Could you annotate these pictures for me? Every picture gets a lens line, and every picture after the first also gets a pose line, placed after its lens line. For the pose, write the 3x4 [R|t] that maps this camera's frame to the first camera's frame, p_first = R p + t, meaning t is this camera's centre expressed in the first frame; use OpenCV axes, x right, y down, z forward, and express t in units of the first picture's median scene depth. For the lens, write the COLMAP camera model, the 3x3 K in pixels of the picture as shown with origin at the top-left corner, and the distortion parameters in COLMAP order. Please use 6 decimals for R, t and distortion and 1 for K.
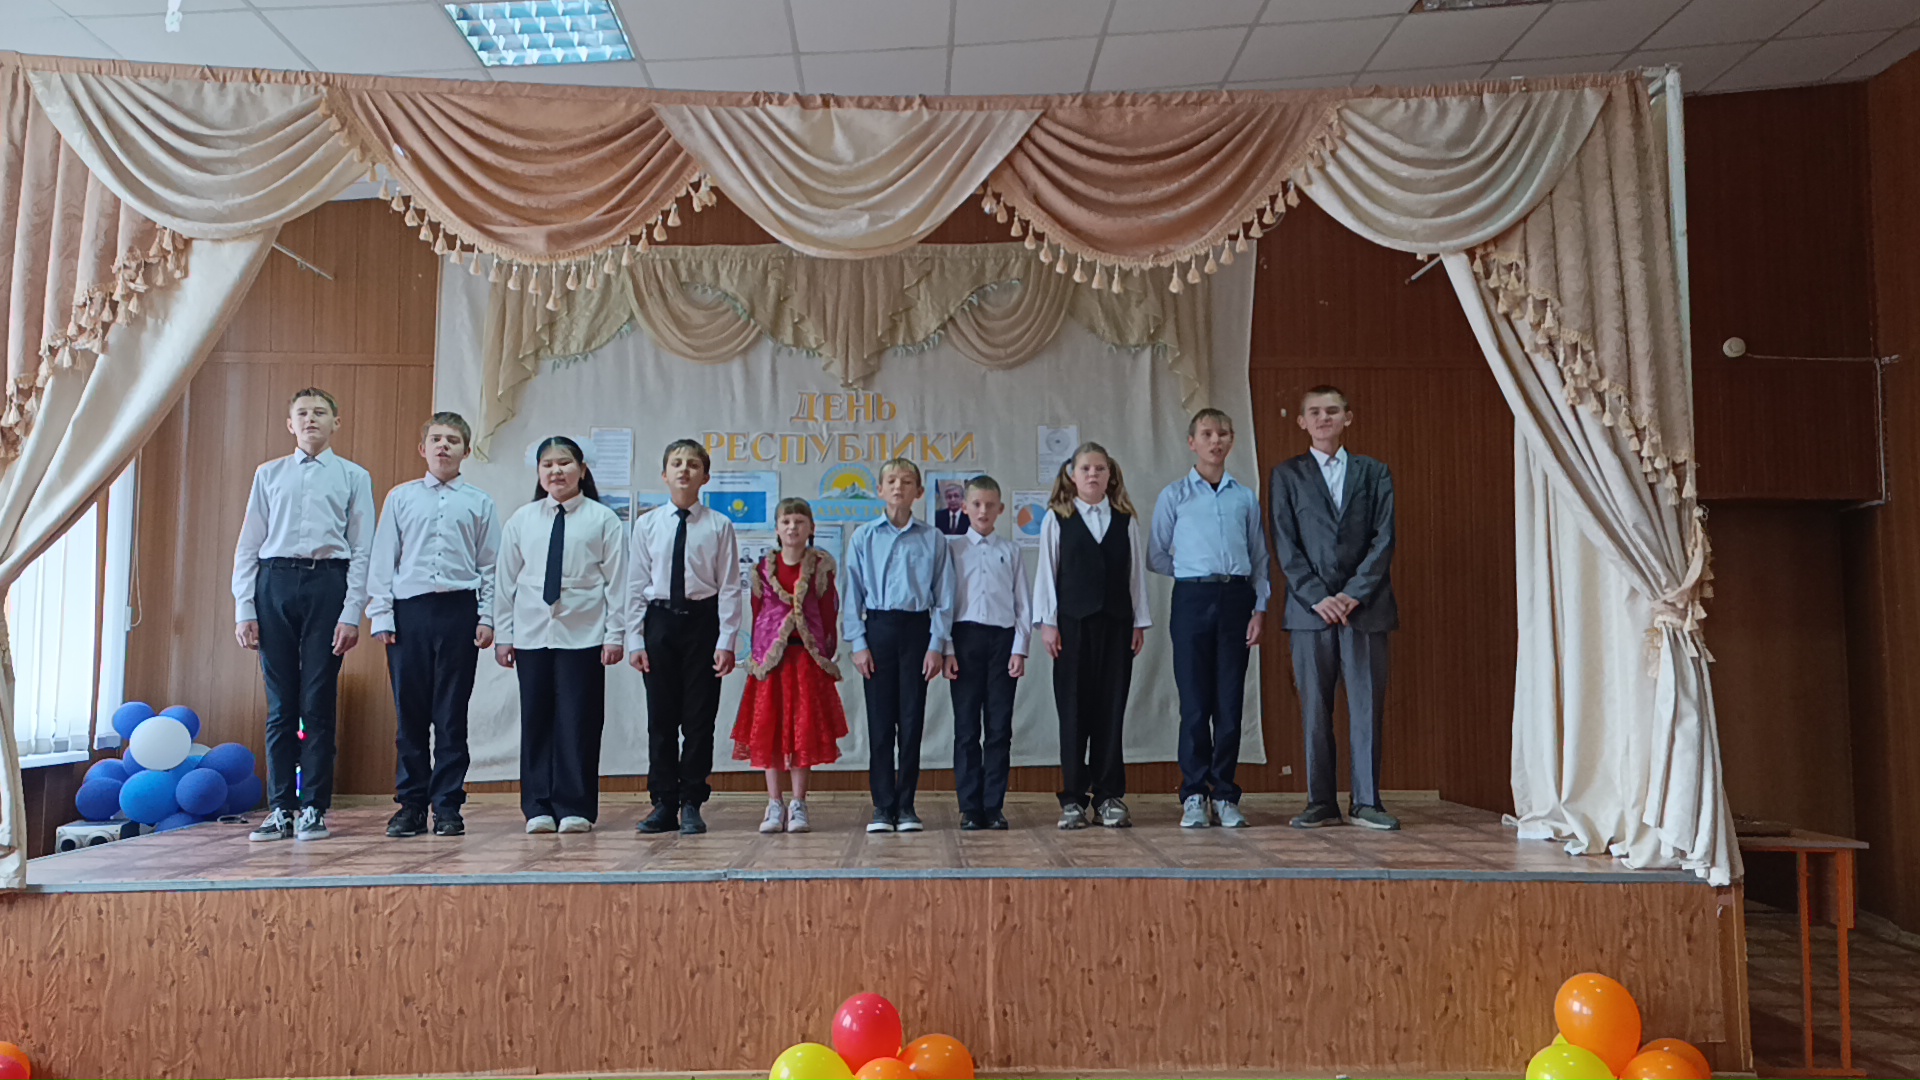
lens RADIAL K [[1567.0, 0, 959.5], [0, 1567.0, 539.0], [0, 0, 1]] dist [0.041997, 0.012061]
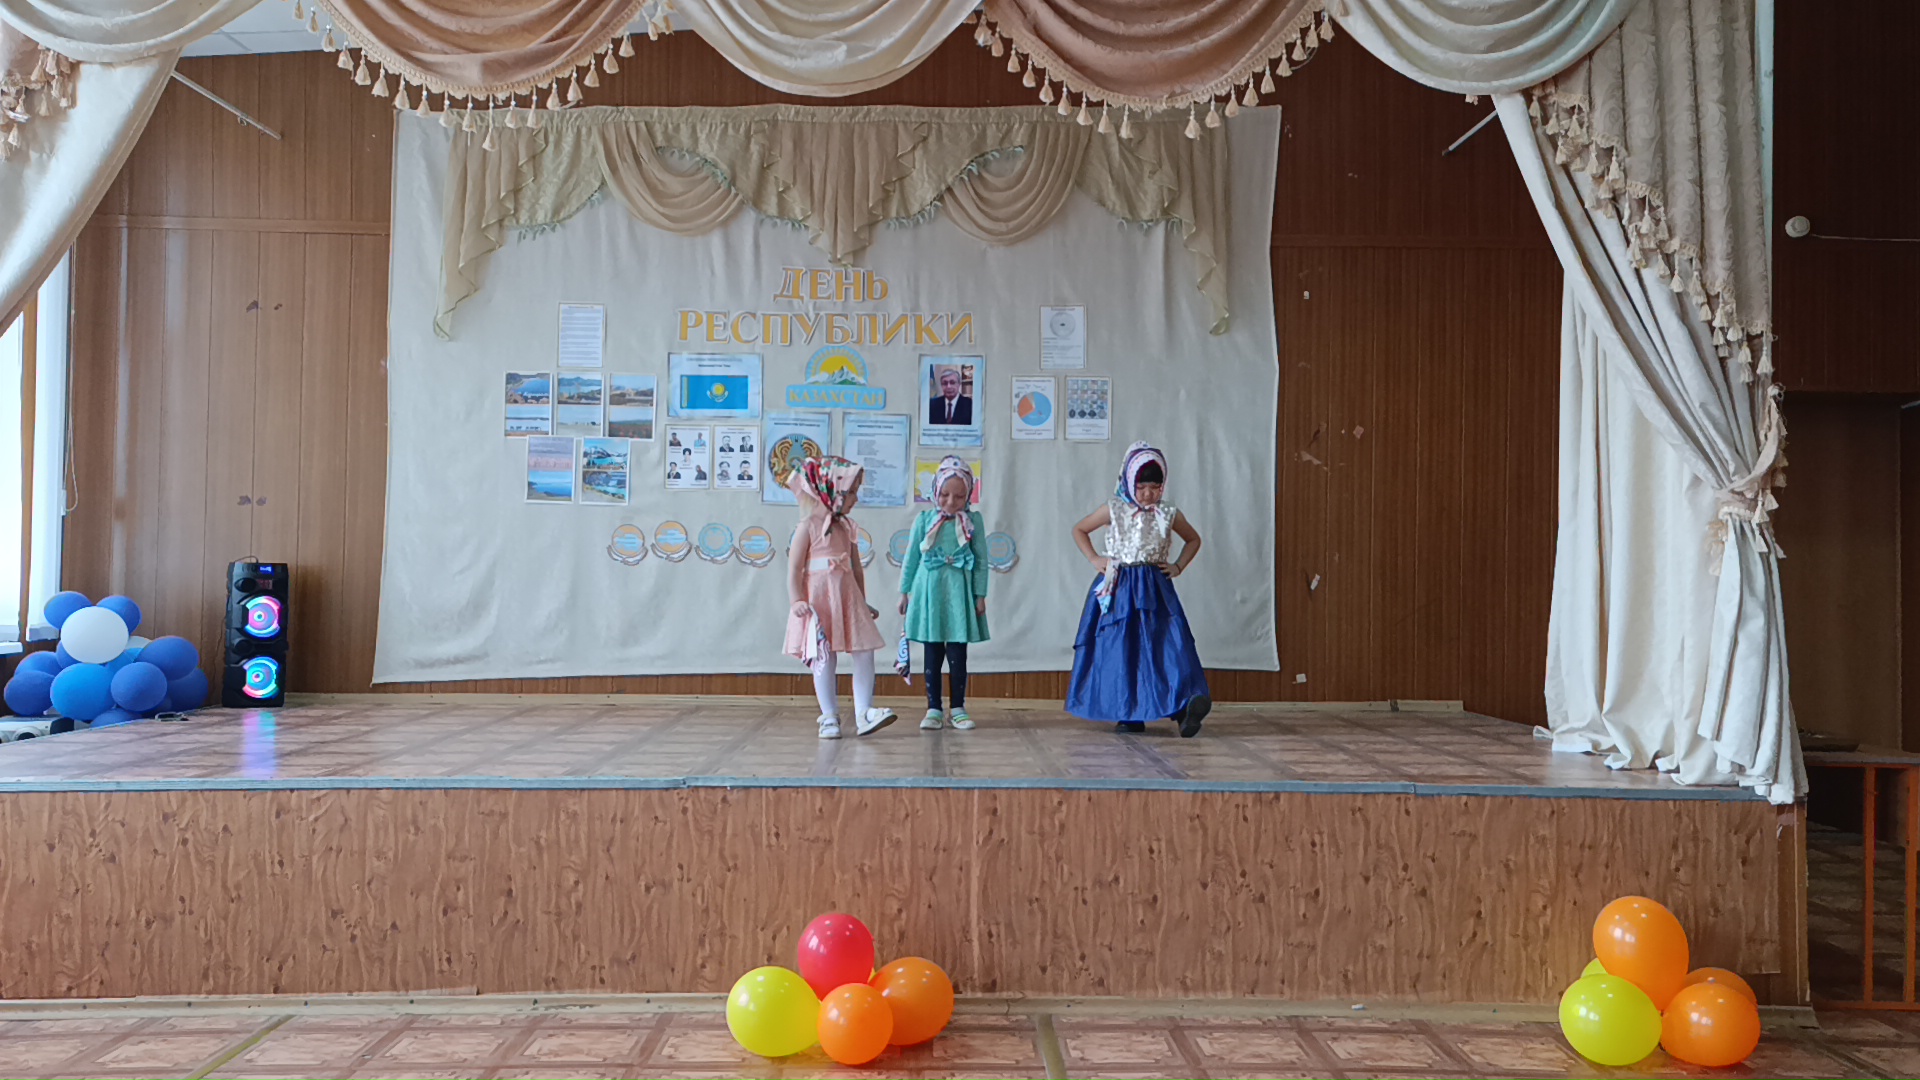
lens RADIAL K [[1567.0, 0, 961.5], [0, 1567.0, 538.5], [0, 0, 1]] dist [0.041997, 0.012061]
pose [[0.999935, 0.010023, -0.005439, 0.014703], [-0.009702, 0.998379, 0.056078, 0.020633], [0.005992, -0.056022, 0.998412, 0.100087]]
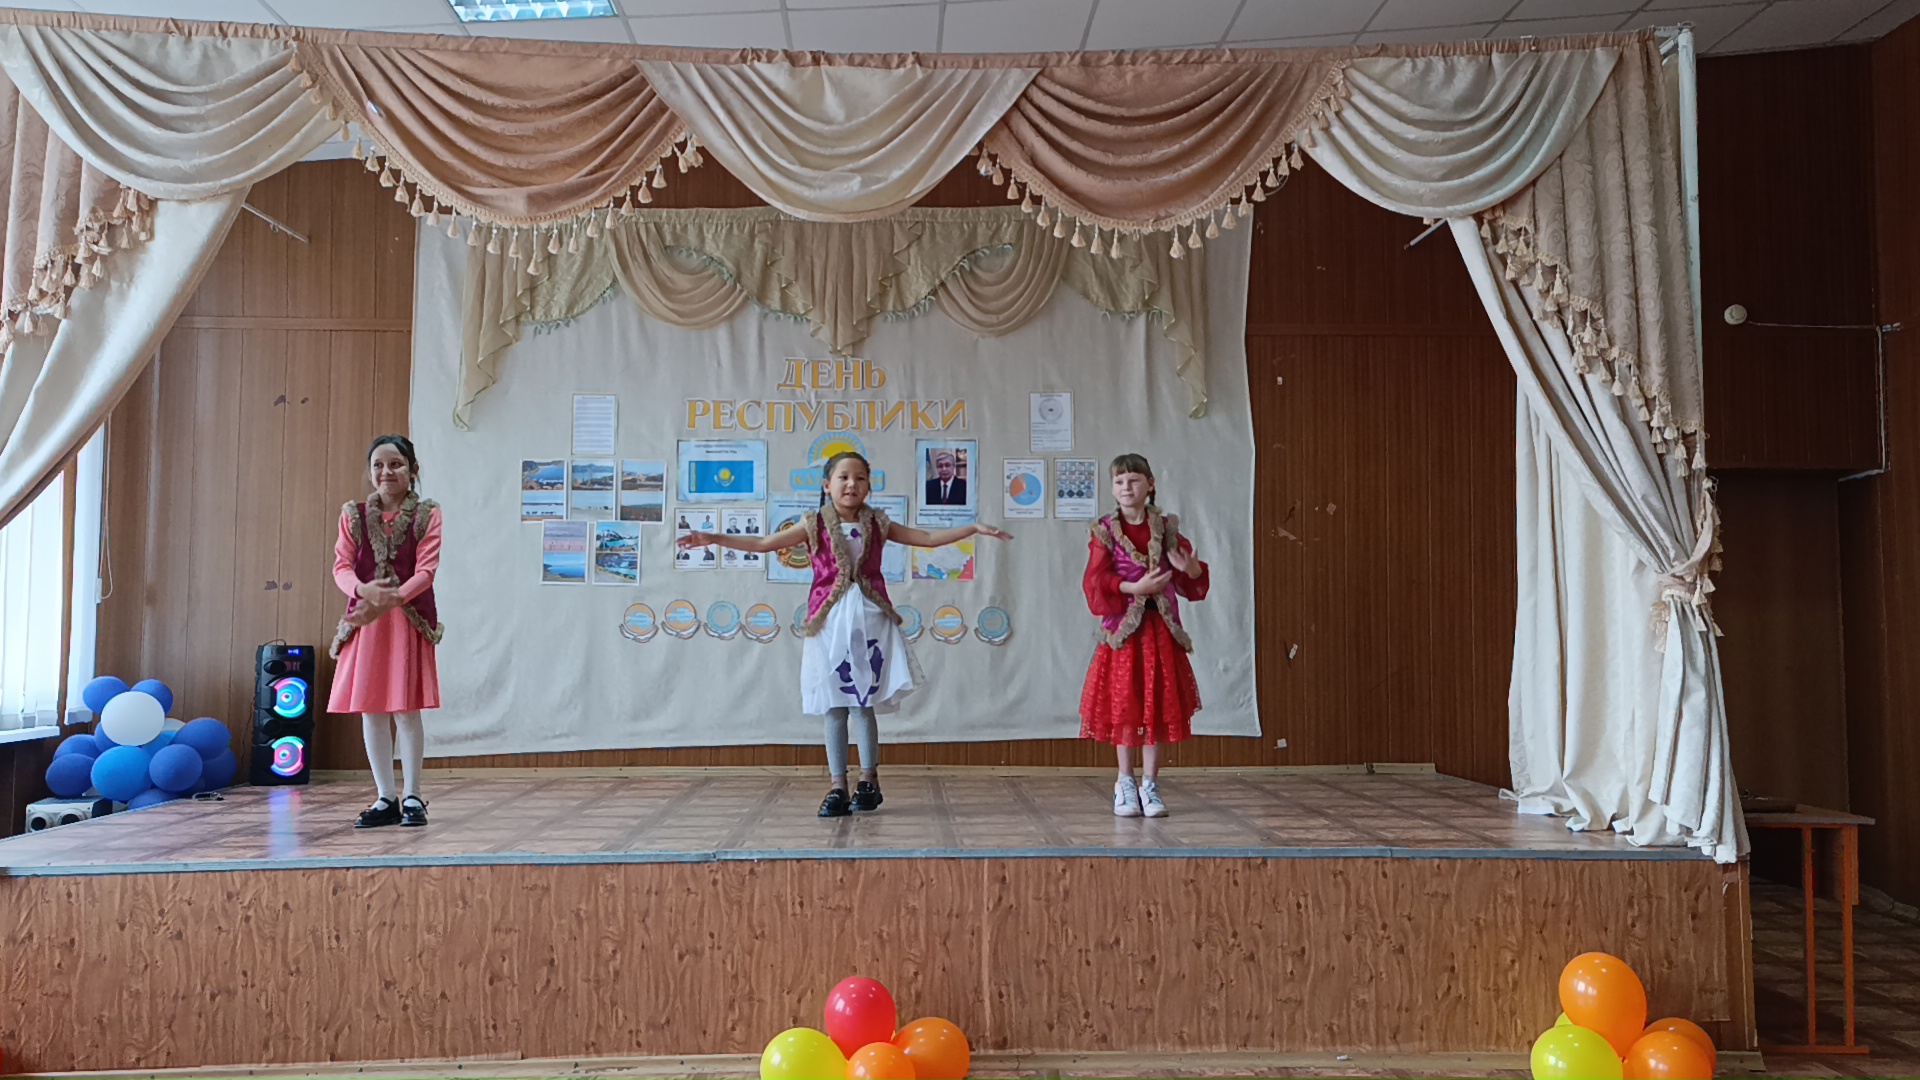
lens RADIAL K [[1567.0, 0, 963.4], [0, 1567.0, 535.8], [0, 0, 1]] dist [0.041997, 0.012061]
pose [[0.999924, -0.000077, 0.012314, -0.006295], [-0.000172, 0.999795, 0.020245, -0.004445], [-0.012313, -0.020245, 0.999719, 0.025126]]
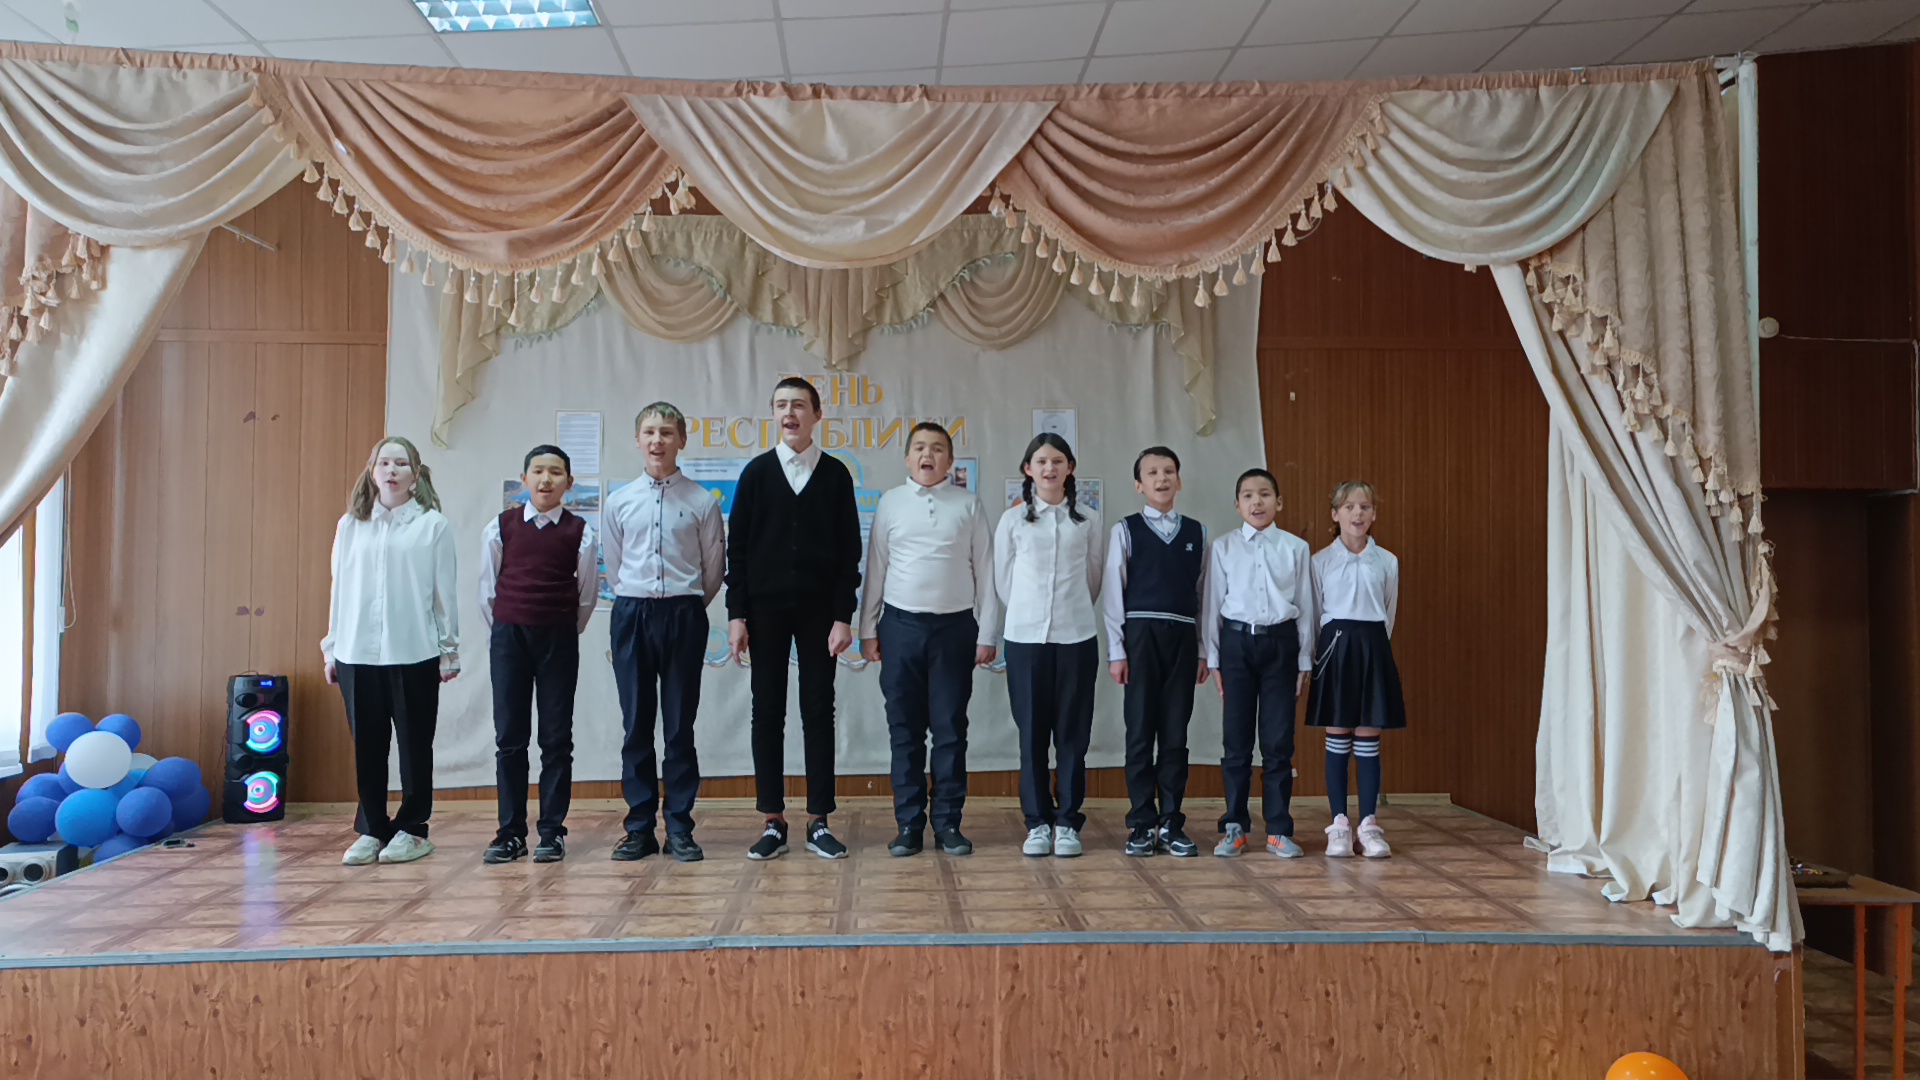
lens RADIAL K [[1567.0, 0, 953.8], [0, 1567.0, 532.6], [0, 0, 1]] dist [0.041997, 0.012061]
pose [[0.999842, 0.000436, 0.017775, -0.022483], [-0.001354, 0.998664, 0.051656, -0.073629], [-0.017729, -0.051672, 0.998507, 0.085484]]
